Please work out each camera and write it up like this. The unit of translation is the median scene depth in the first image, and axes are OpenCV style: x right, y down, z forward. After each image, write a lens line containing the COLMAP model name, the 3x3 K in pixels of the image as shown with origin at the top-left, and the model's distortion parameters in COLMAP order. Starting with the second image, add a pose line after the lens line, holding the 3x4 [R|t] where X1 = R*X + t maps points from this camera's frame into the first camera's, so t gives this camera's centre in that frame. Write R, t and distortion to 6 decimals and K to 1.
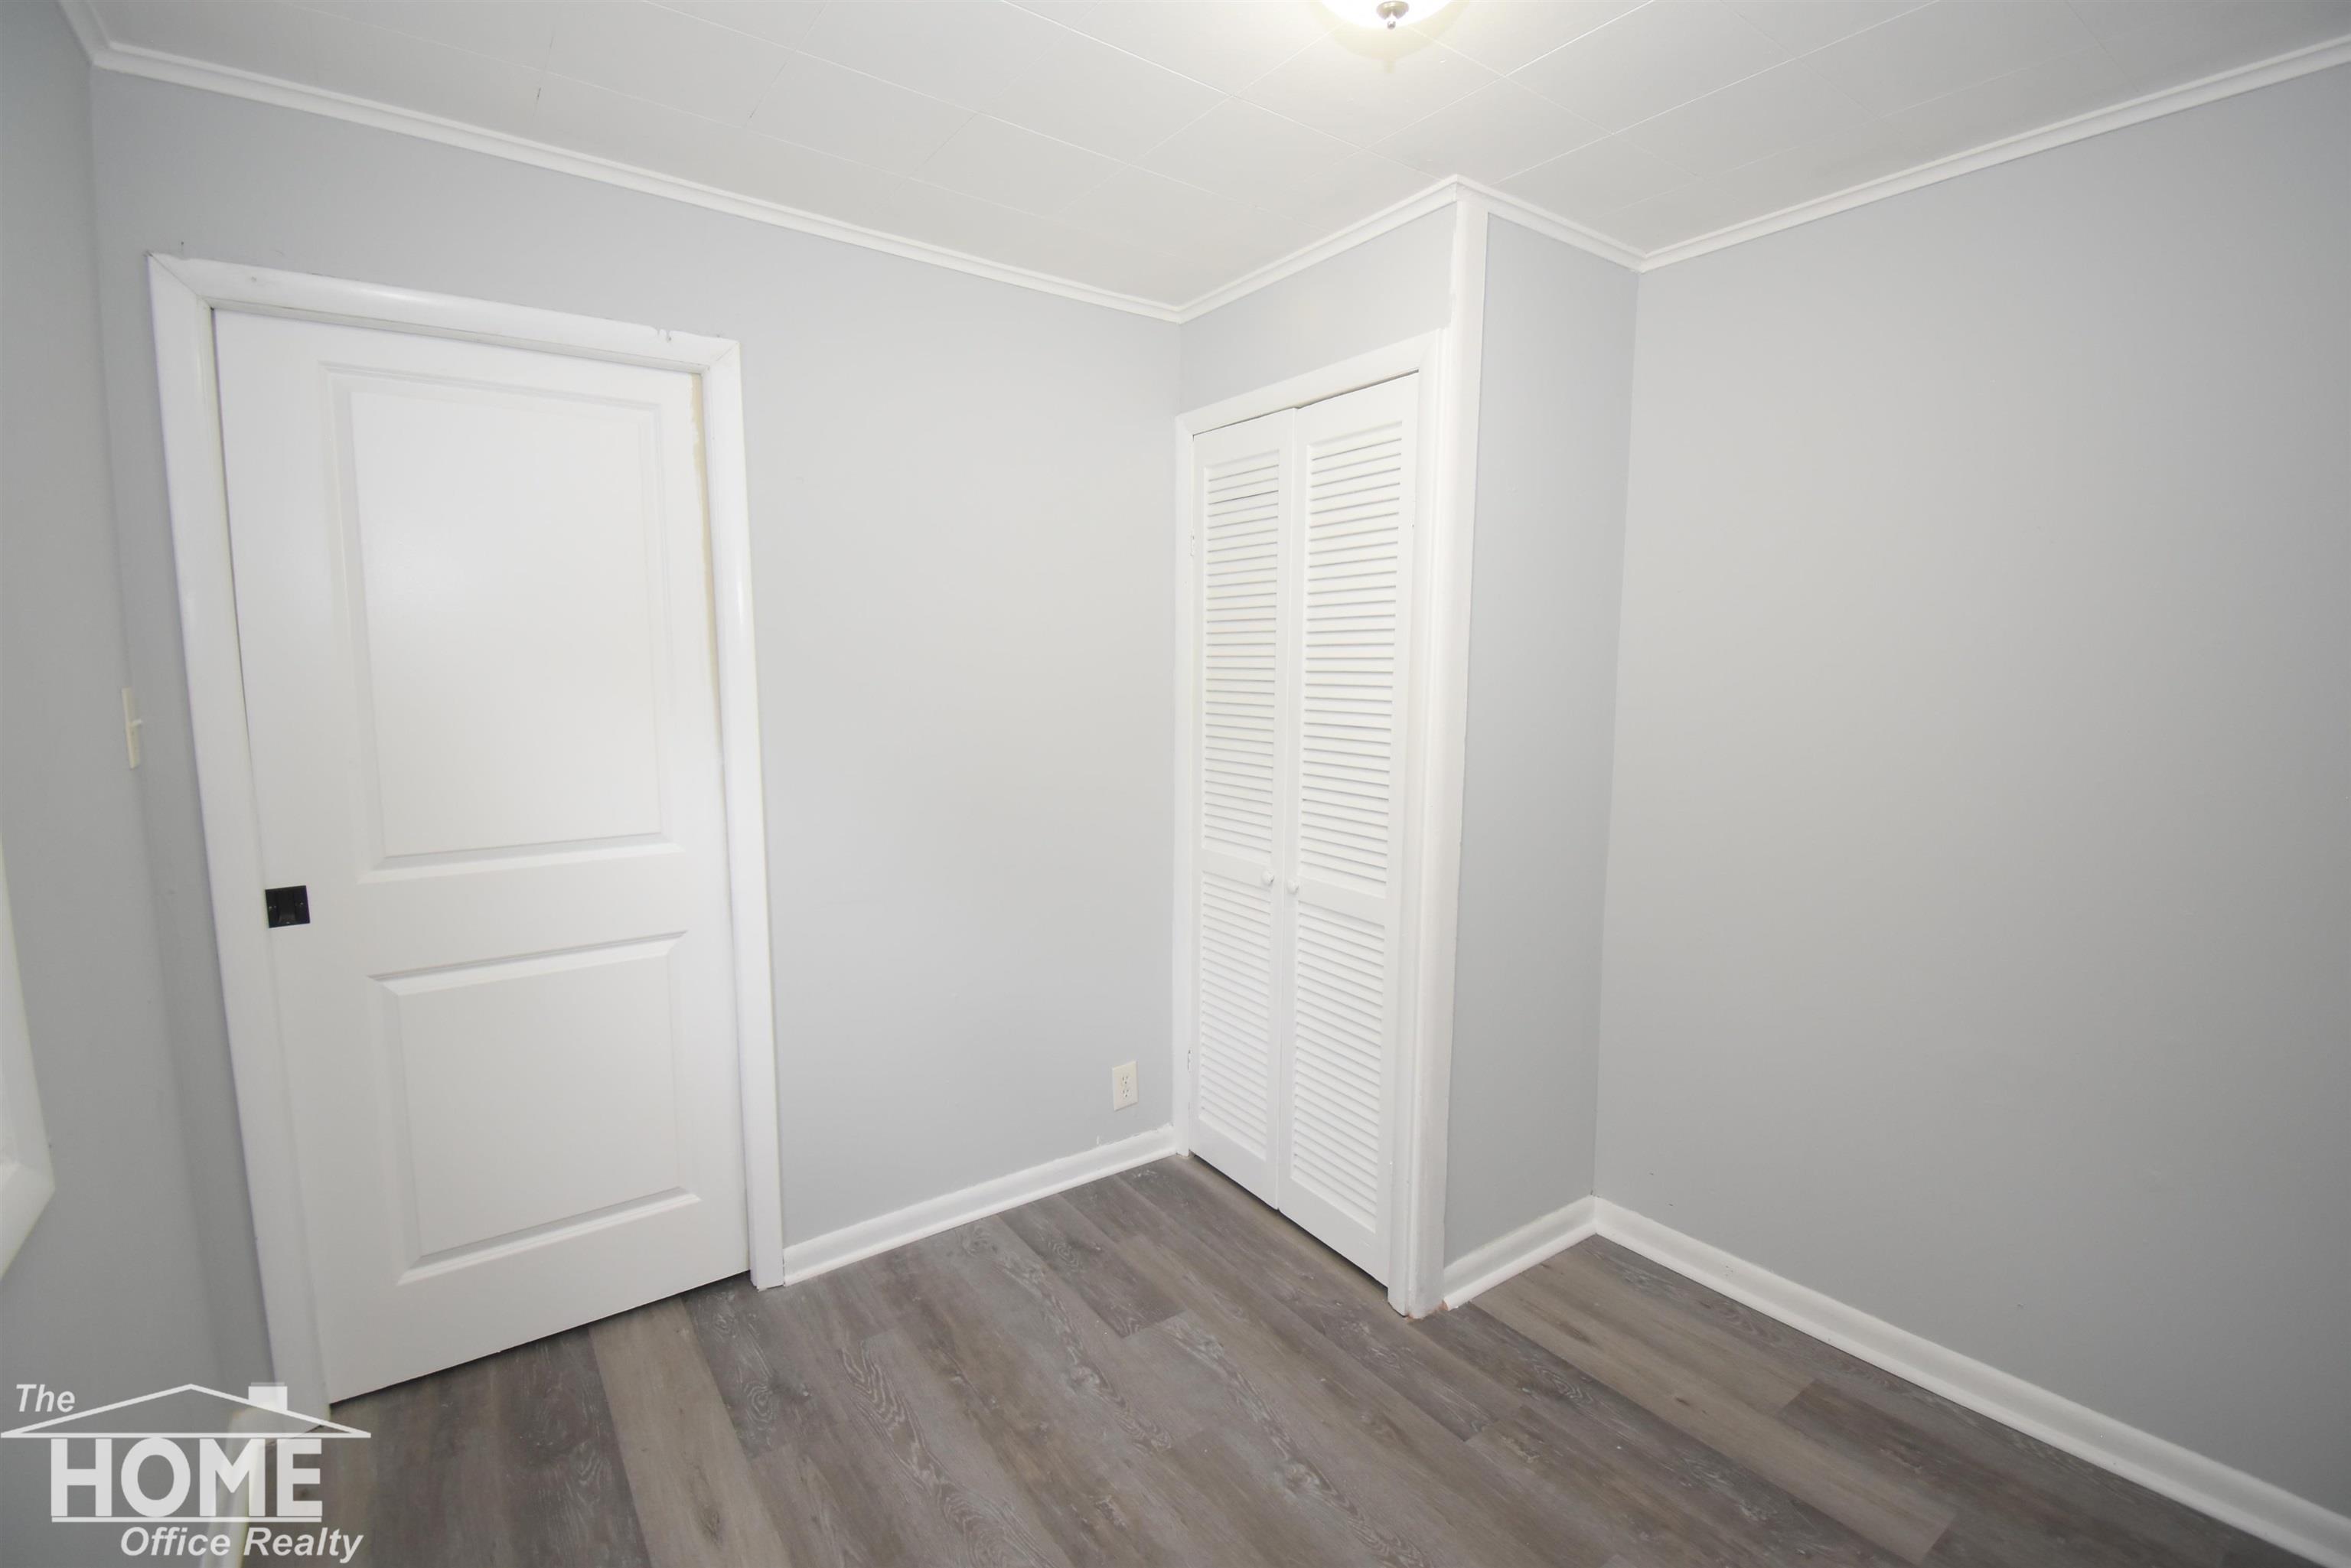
lens RADIAL K [[1035.3, 0, 1186.4], [0, 1035.3, 776.9], [0, 0, 1]] dist [0.027032, -0.029202]
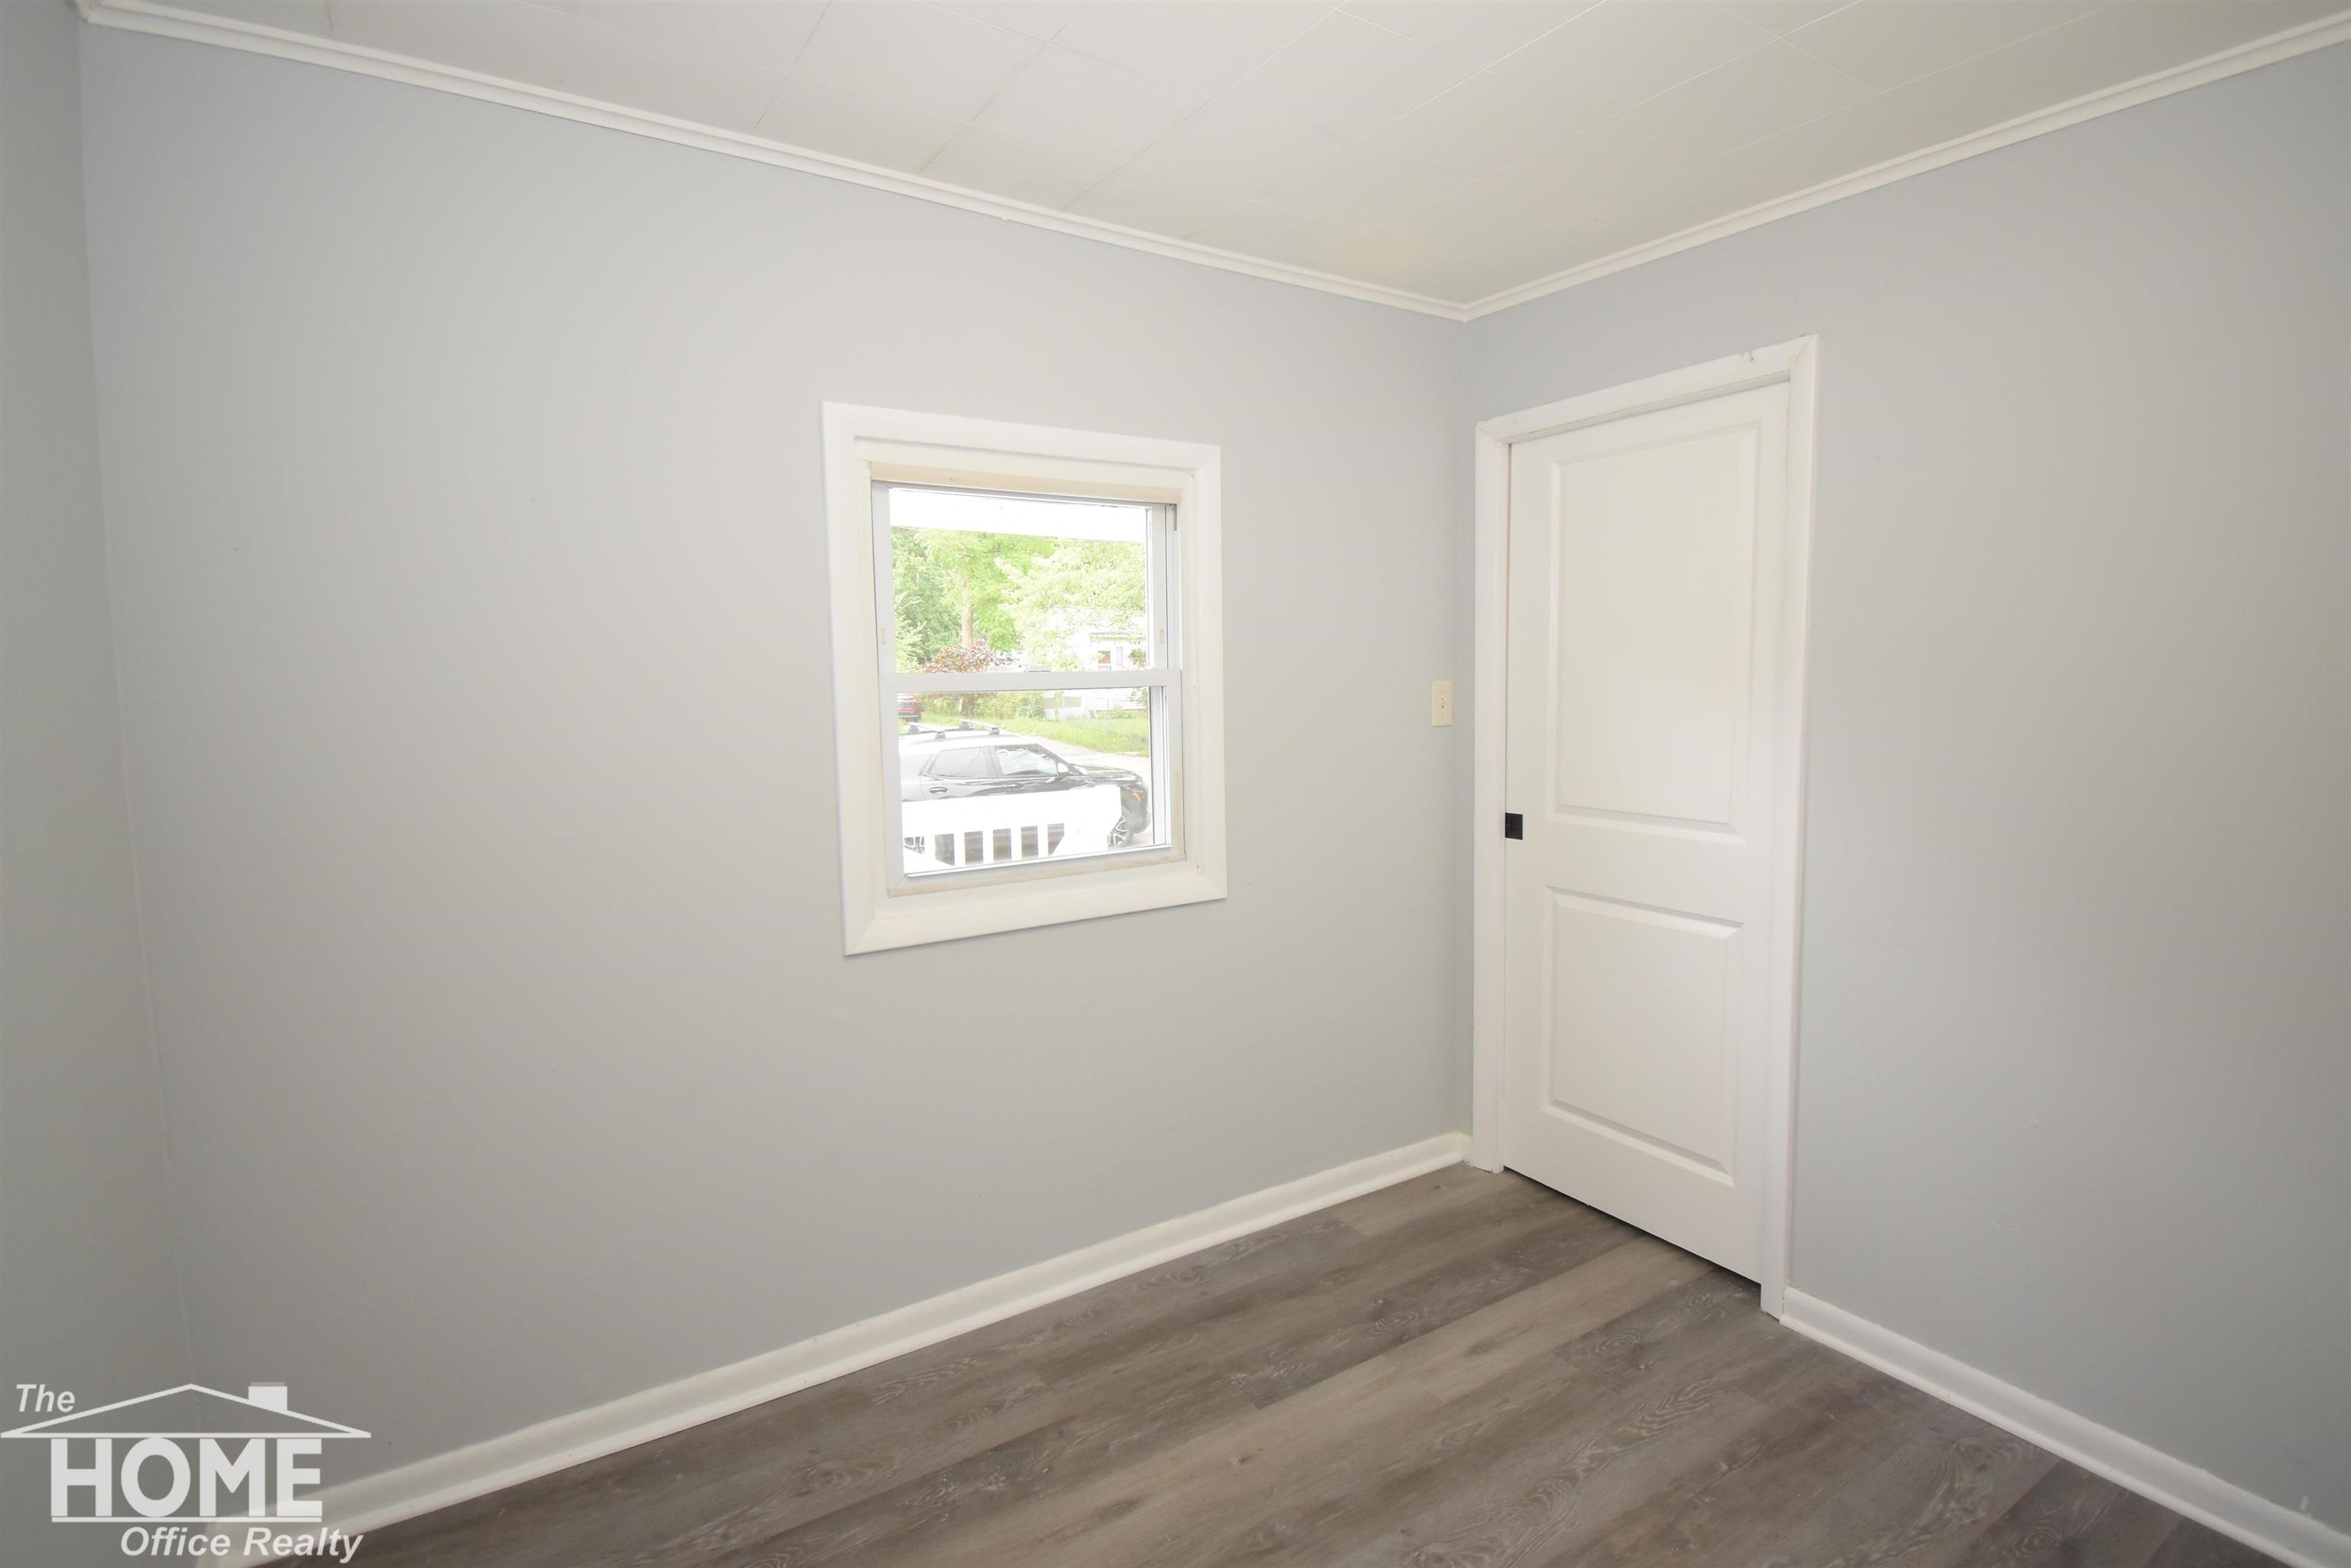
lens RADIAL K [[1122.8, 0, 1175.5], [0, 1122.8, 784.0], [0, 0, 1]] dist [-0.003049, -0.001261]
pose [[-0.061865, 0.096235, -0.993434, 0.728039], [-0.108598, 0.988782, 0.102547, -0.047249], [0.992159, 0.114229, -0.050720, 0.535440]]
